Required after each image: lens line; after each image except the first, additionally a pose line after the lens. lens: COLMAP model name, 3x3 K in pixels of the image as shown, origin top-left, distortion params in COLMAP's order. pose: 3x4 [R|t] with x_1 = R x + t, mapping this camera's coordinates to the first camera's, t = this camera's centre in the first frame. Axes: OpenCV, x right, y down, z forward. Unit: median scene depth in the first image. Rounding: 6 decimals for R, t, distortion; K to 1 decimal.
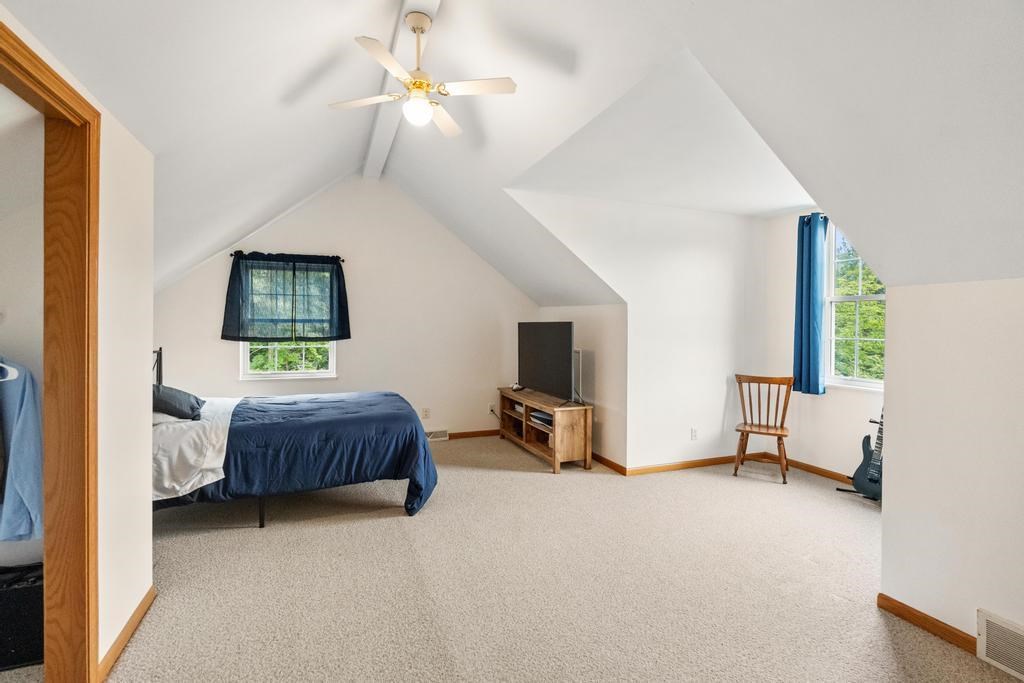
lens RADIAL K [[493.8, 0, 512.8], [0, 493.8, 335.8], [0, 0, 1]] dist [0.000953, 0.000013]
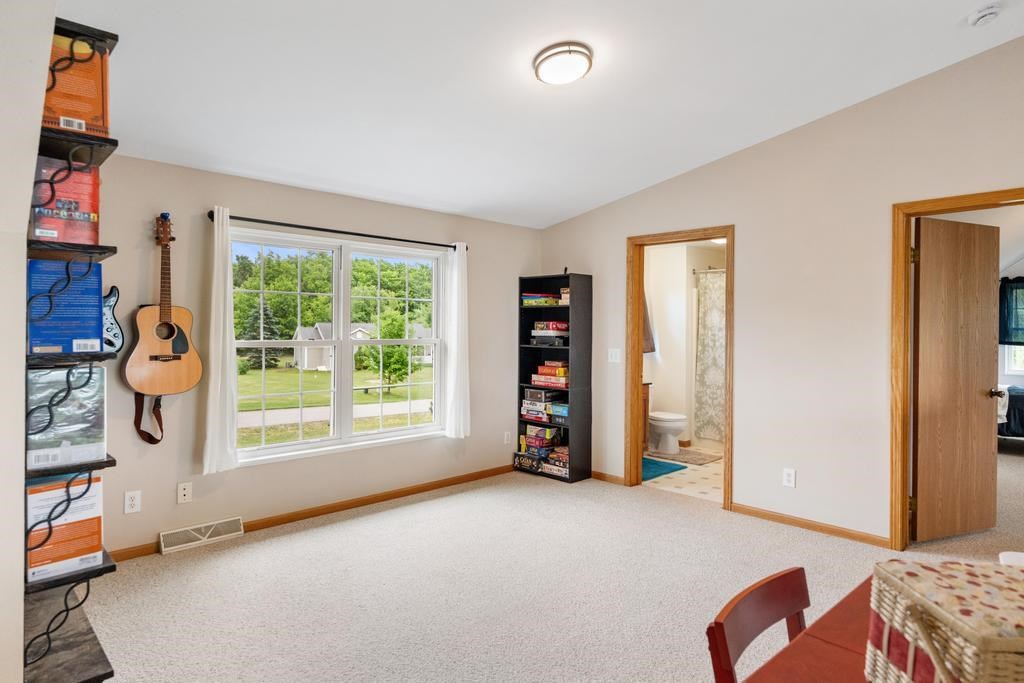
lens RADIAL K [[590.4, 0, 512.3], [0, 590.4, 337.0], [0, 0, 1]] dist [-0.003013, -0.000664]
pose [[0.399442, -0.001582, -0.916757, 0.371396], [-0.005793, 0.999974, -0.004250, 0.004414], [0.916740, 0.007009, 0.399423, -0.852769]]
